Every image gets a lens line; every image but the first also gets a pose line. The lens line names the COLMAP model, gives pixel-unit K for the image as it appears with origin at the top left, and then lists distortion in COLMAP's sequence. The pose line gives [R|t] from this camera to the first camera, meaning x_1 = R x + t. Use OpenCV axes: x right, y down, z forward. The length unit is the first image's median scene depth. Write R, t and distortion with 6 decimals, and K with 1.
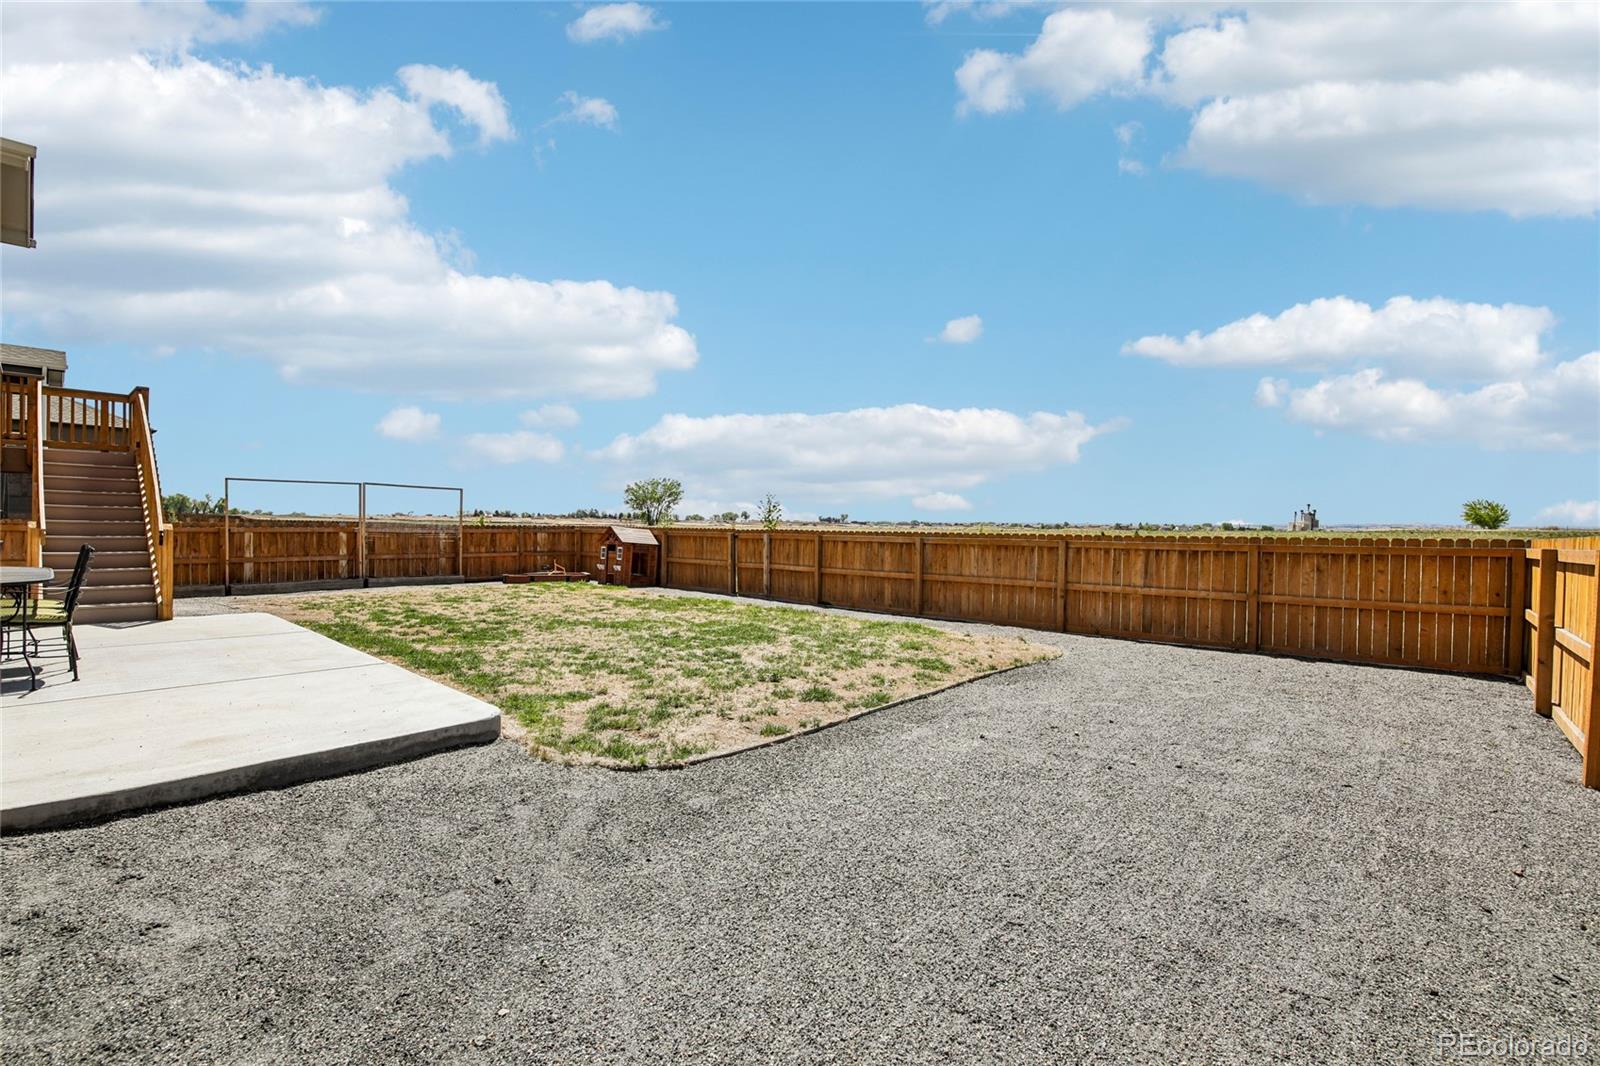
lens RADIAL K [[692.7, 0, 794.3], [0, 692.7, 524.6], [0, 0, 1]] dist [-0.009435, -0.000223]
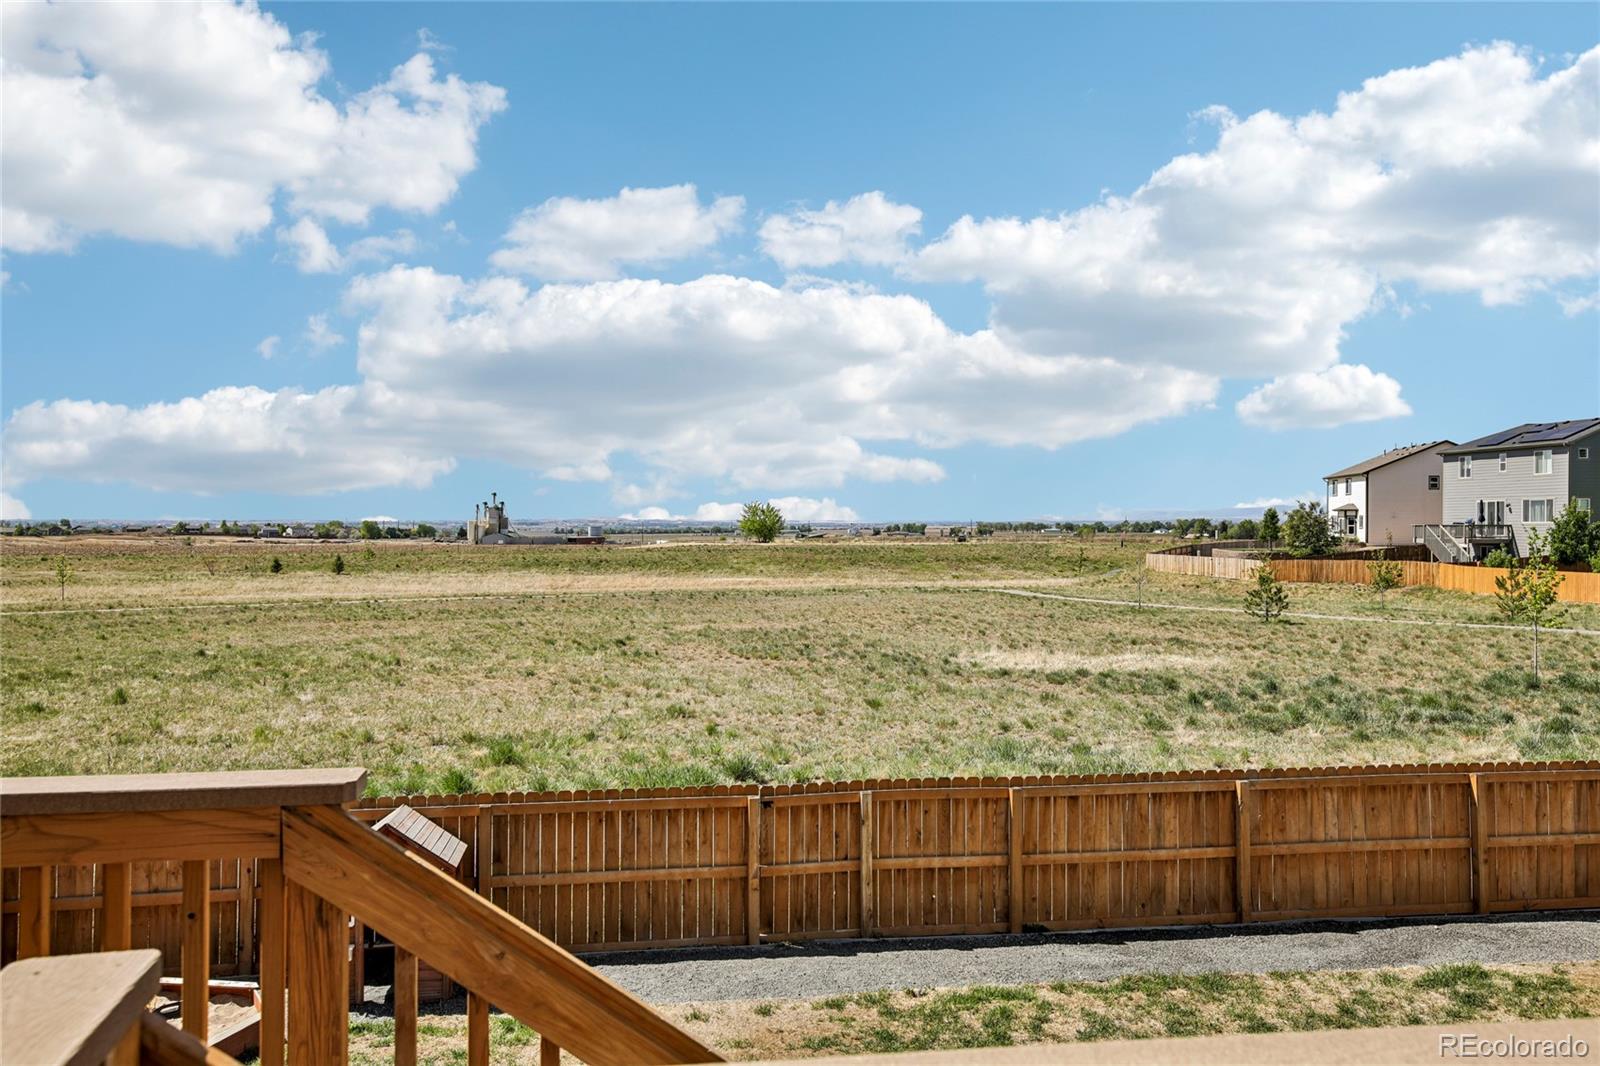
lens RADIAL K [[1300.4, 0, 806.6], [0, 1300.4, 528.3], [0, 0, 1]] dist [0.042789, 0.012778]
pose [[0.619076, -0.010417, 0.785262, -0.833694], [0.005100, 0.999944, 0.009245, -0.190260], [-0.785315, -0.001718, 0.619094, 0.608016]]
